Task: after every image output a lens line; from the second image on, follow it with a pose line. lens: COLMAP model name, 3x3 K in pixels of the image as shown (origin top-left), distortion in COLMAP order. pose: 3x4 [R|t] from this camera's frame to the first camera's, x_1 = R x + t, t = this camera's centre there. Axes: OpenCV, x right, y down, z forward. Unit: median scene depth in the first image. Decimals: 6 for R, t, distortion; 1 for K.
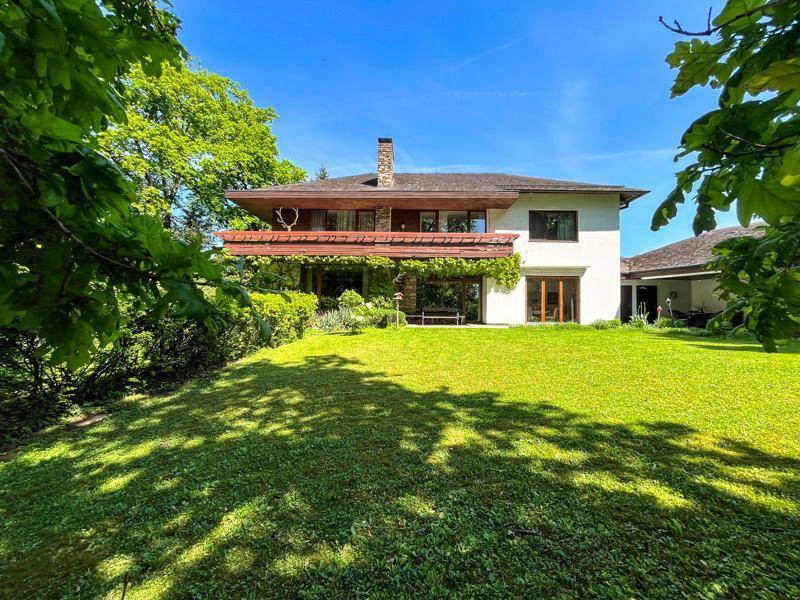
lens RADIAL K [[323.7, 0, 397.8], [0, 323.7, 302.6], [0, 0, 1]] dist [-0.001527, 0.000179]
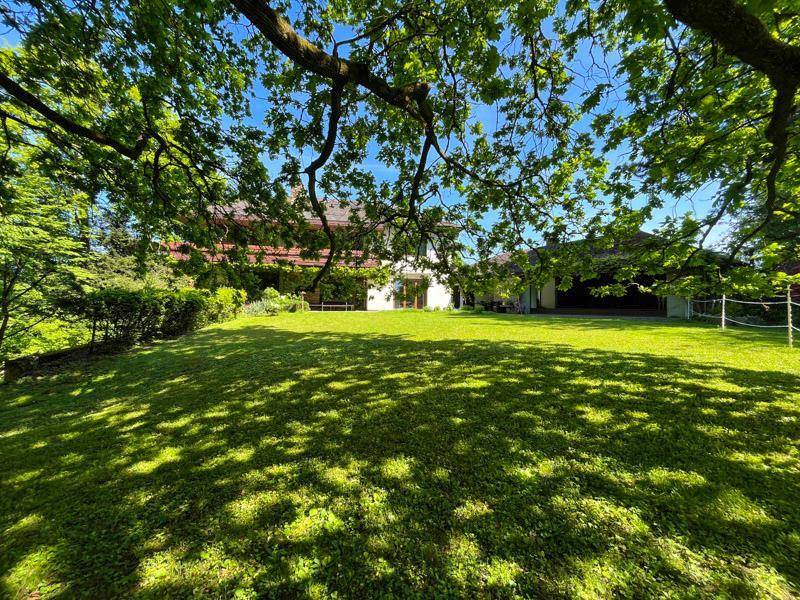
lens RADIAL K [[323.7, 0, 400.4], [0, 323.7, 299.1], [0, 0, 1]] dist [-0.001527, 0.000179]
pose [[0.974268, -0.000647, 0.225390, 0.088015], [-0.001533, 0.999954, 0.009496, 0.000428], [-0.225386, -0.009597, 0.974222, -0.508386]]
